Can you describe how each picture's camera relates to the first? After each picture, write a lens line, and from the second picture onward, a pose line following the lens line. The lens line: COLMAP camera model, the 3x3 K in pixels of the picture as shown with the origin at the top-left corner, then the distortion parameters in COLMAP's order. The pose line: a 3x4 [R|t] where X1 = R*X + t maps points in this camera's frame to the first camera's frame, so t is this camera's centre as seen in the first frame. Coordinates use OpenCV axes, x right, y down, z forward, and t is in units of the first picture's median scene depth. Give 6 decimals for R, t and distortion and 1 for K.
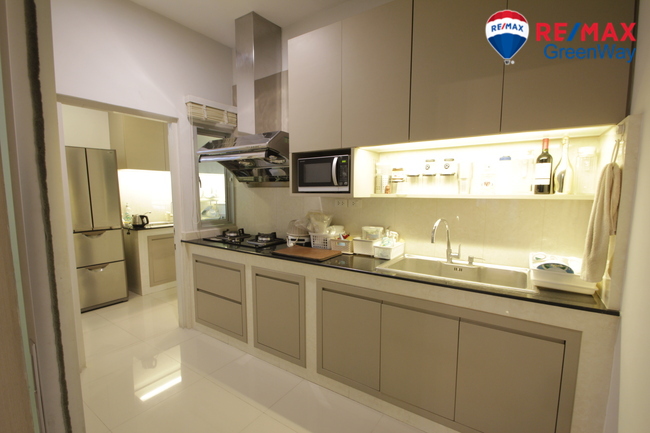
lens RADIAL K [[303.1, 0, 318.9], [0, 303.1, 225.1], [0, 0, 1]] dist [0.011147, -0.013101]
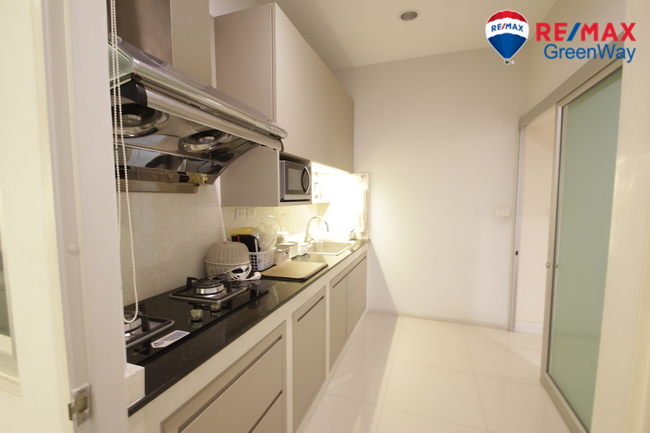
lens RADIAL K [[303.1, 0, 318.9], [0, 303.1, 225.1], [0, 0, 1]] dist [0.011147, -0.013101]
pose [[-0.257808, -0.083175, 0.962609, -0.879455], [0.115585, 0.986478, 0.116194, -0.129065], [-0.959258, 0.141219, -0.244708, 1.125835]]
